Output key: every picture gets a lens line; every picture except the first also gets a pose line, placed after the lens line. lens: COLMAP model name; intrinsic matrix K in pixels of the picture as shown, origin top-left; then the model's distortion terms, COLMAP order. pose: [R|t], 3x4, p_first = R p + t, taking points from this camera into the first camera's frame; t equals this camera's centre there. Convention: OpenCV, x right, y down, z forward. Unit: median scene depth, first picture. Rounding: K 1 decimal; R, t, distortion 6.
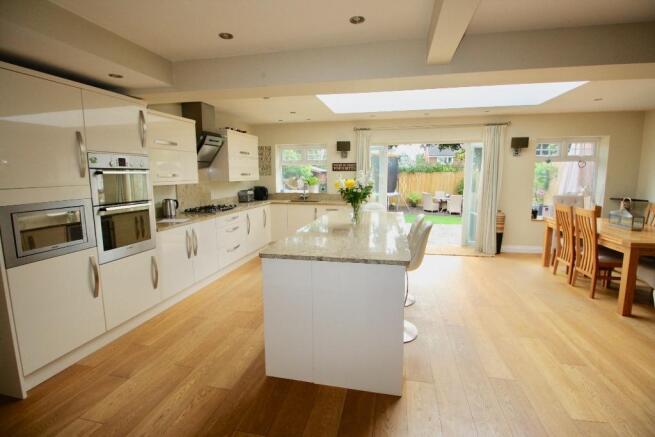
lens RADIAL K [[308.0, 0, 330.8], [0, 308.0, 215.9], [0, 0, 1]] dist [0.001382, -0.020320]
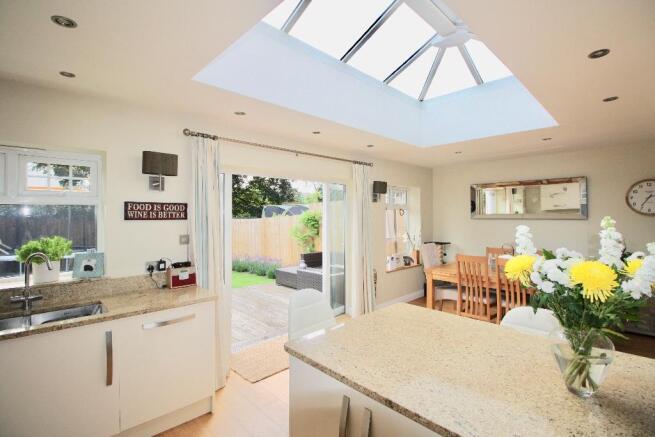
lens RADIAL K [[308.0, 0, 330.8], [0, 308.0, 215.9], [0, 0, 1]] dist [0.001382, -0.020320]
pose [[0.544924, 0.003979, 0.838476, -0.202172], [0.119513, 0.989410, -0.082367, -0.096075], [-0.829924, 0.145093, 0.538678, 0.620512]]
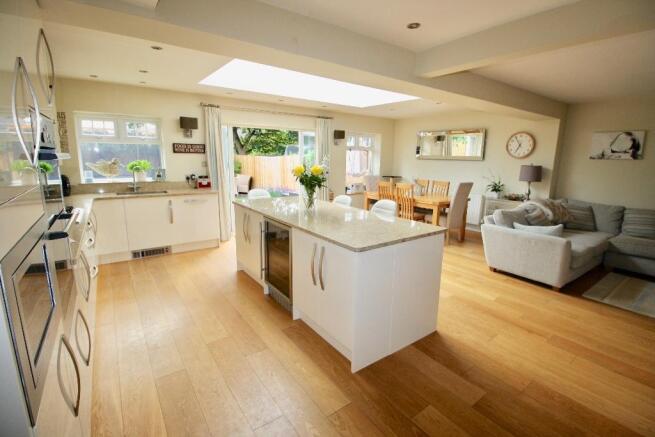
lens RADIAL K [[308.0, 0, 330.8], [0, 308.0, 215.9], [0, 0, 1]] dist [0.001382, -0.020320]
pose [[0.653765, -0.125856, 0.746158, -0.383505], [0.083839, 0.992048, 0.093873, -0.025820], [-0.752039, 0.001186, 0.659118, 0.177530]]
